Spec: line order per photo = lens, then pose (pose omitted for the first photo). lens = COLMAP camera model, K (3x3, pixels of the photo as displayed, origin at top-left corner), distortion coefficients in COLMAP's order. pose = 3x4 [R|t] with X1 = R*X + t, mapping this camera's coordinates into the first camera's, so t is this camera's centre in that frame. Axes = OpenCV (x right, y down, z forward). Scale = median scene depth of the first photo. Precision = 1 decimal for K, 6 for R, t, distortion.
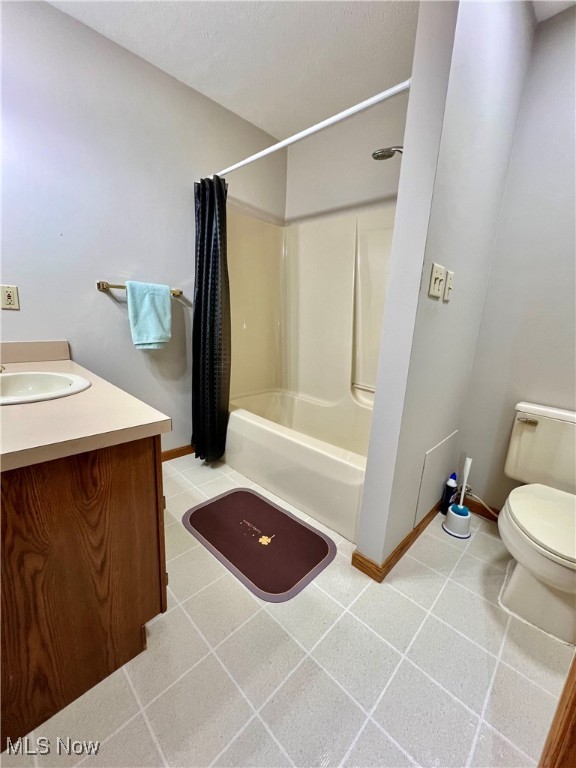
lens RADIAL K [[307.7, 0, 283.9], [0, 307.7, 383.2], [0, 0, 1]] dist [-0.001935, 0.000172]
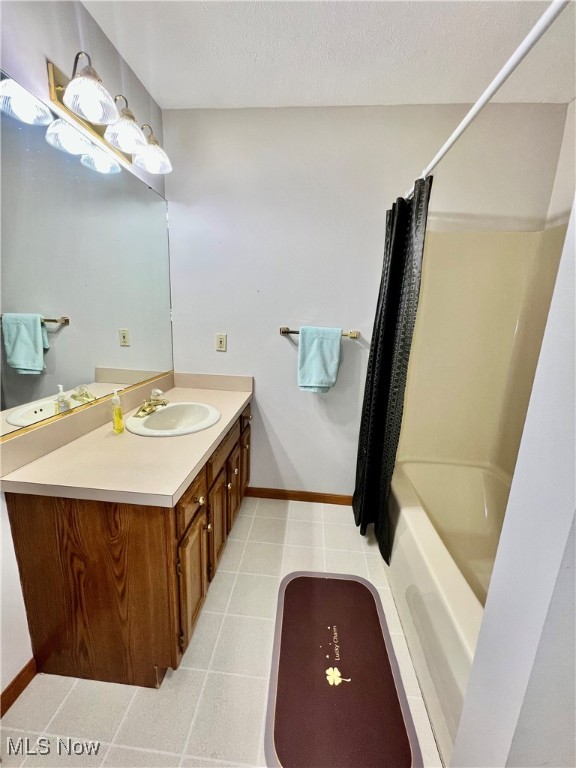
lens RADIAL K [[307.7, 0, 283.9], [0, 307.7, 383.2], [0, 0, 1]] dist [-0.001935, 0.000172]
pose [[0.638333, 0.142140, -0.756523, 0.271780], [-0.176564, 0.983637, 0.035832, -0.164925], [0.749237, 0.110702, 0.652985, 0.284637]]
